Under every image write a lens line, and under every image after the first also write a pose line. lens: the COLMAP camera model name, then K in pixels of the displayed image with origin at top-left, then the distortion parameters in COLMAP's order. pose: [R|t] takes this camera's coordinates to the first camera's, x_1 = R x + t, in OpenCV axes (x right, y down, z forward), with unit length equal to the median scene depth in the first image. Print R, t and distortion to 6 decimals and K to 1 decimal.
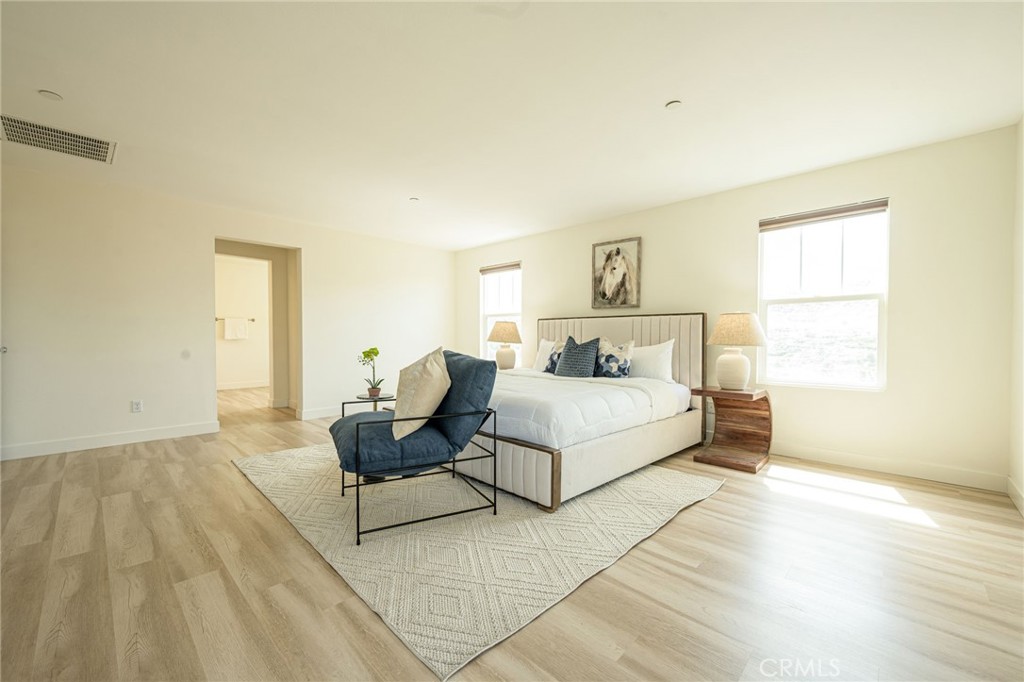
lens RADIAL K [[417.0, 0, 512.3], [0, 417.0, 346.1], [0, 0, 1]] dist [0.000226, -0.000057]
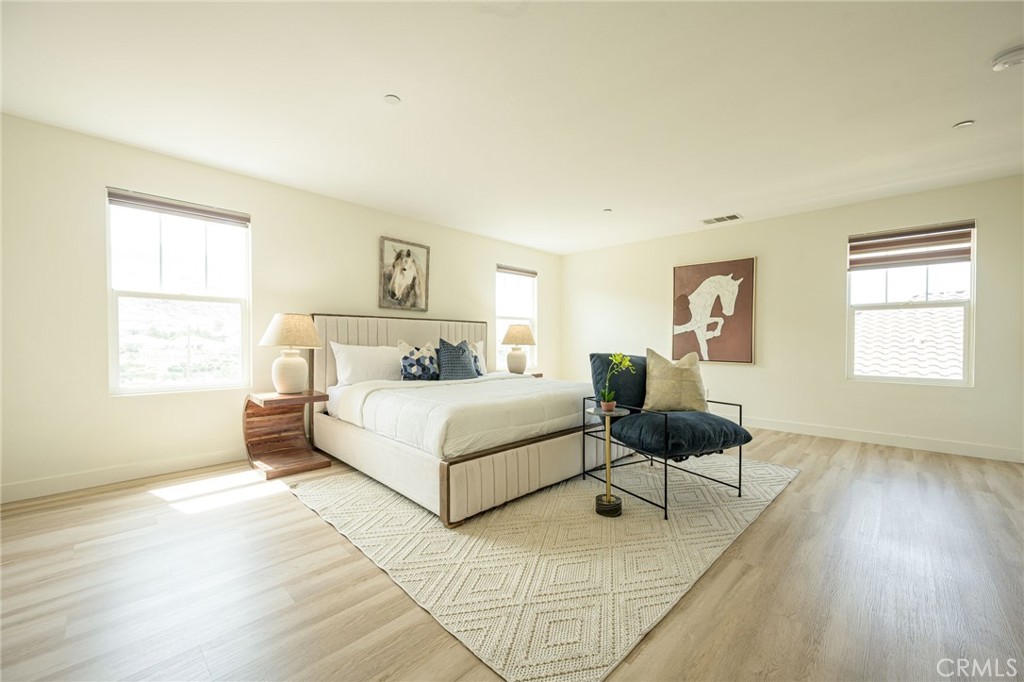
lens RADIAL K [[417.0, 0, 512.3], [0, 417.0, 346.1], [0, 0, 1]] dist [0.000226, -0.000057]
pose [[-0.032180, -0.013290, 0.999394, -0.748563], [0.020617, 0.999690, 0.013958, -0.015118], [-0.999269, 0.021053, -0.031896, 0.790646]]
